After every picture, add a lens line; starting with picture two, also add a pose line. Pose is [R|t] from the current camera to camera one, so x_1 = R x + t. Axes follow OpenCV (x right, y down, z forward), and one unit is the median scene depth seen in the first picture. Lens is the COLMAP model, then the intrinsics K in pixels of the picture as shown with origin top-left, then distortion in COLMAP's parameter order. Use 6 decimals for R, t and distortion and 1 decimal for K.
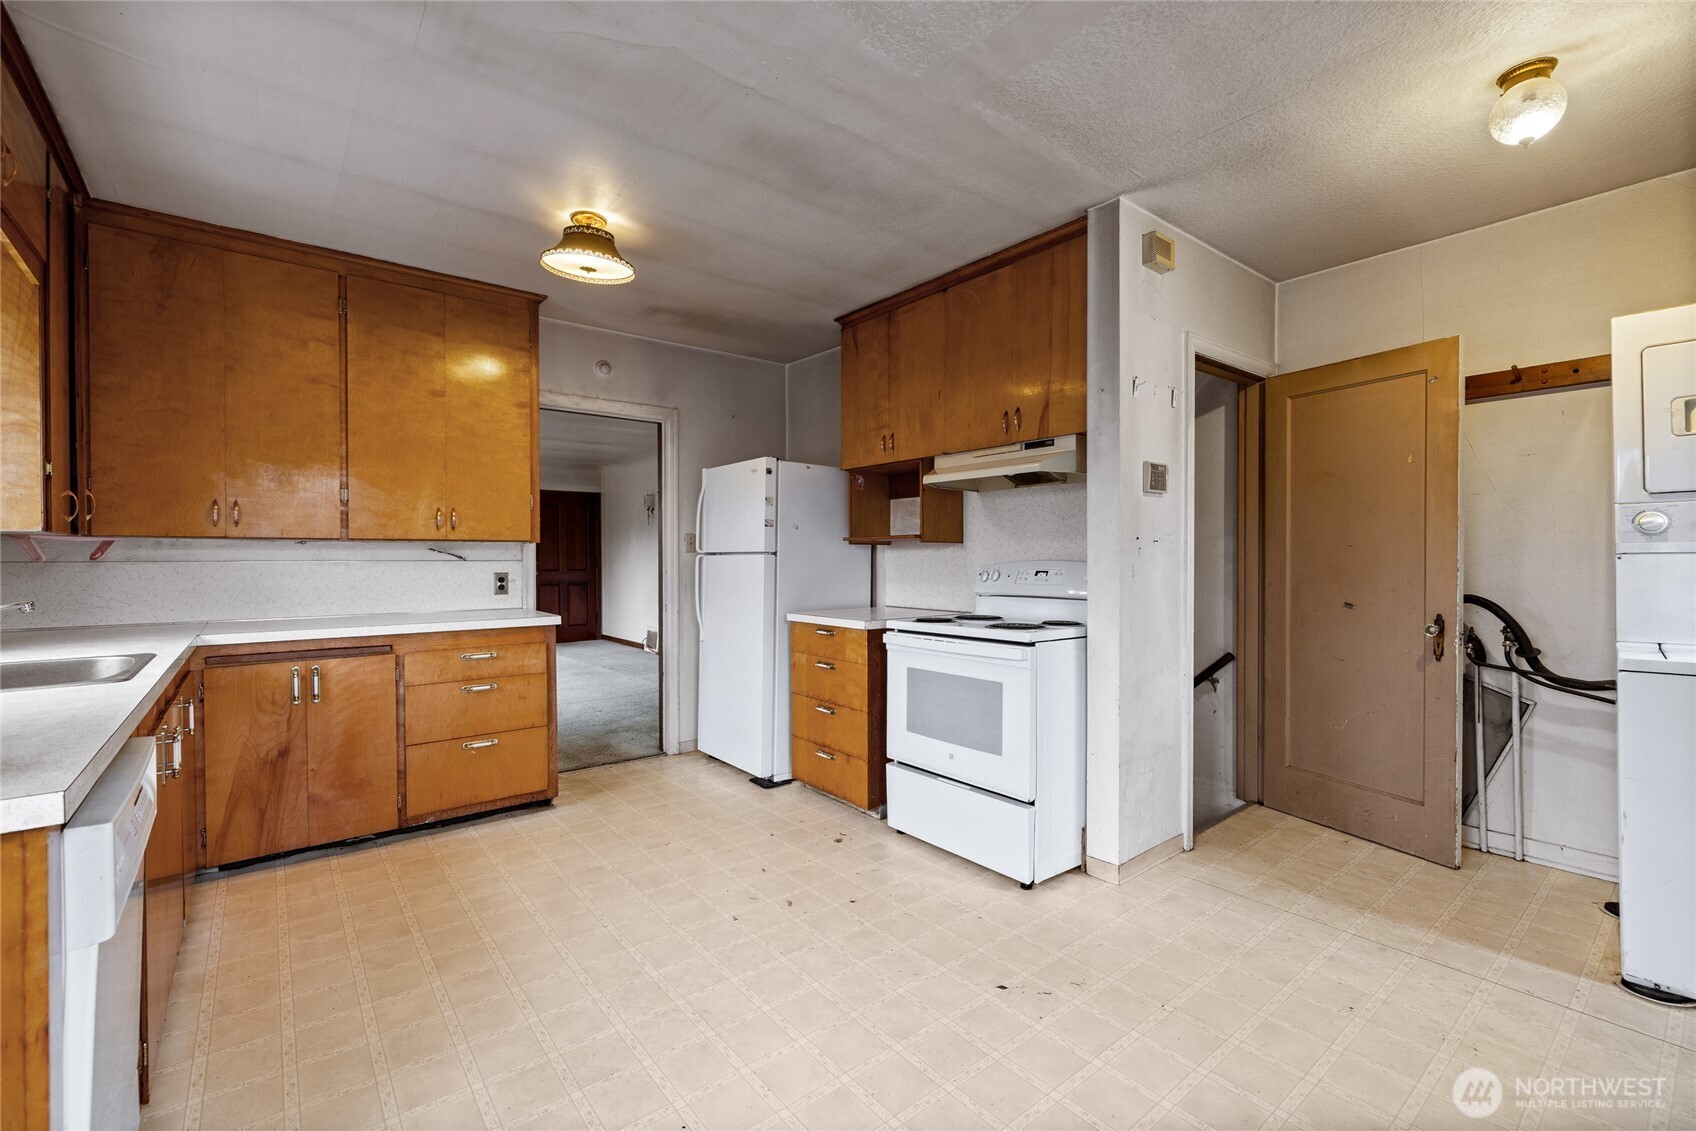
lens RADIAL K [[714.0, 0, 838.2], [0, 714.0, 559.5], [0, 0, 1]] dist [0.000604, 0.000966]
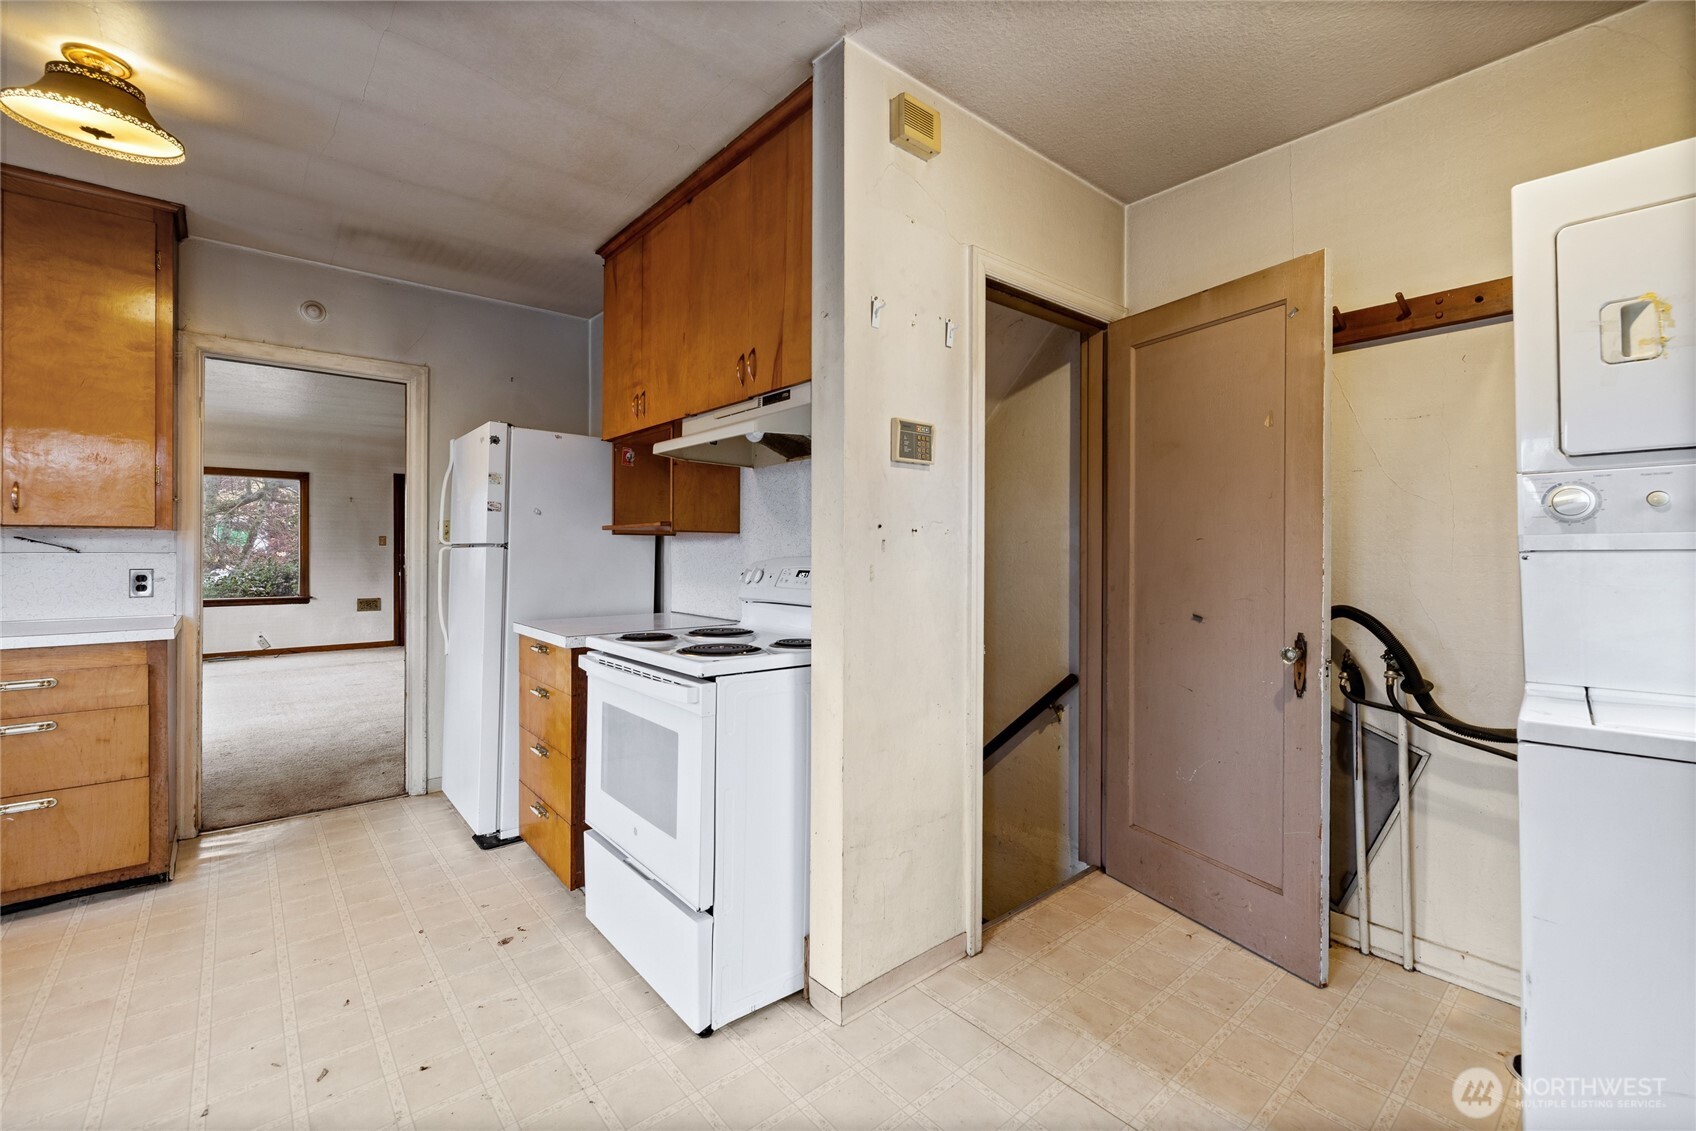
lens RADIAL K [[714.0, 0, 838.2], [0, 714.0, 547.6], [0, 0, 1]] dist [0.000604, 0.000966]
pose [[0.999439, 0.004934, 0.033136, 0.331697], [-0.004693, 0.999962, -0.007352, -0.003045], [-0.033171, 0.007192, 0.999424, 0.276147]]
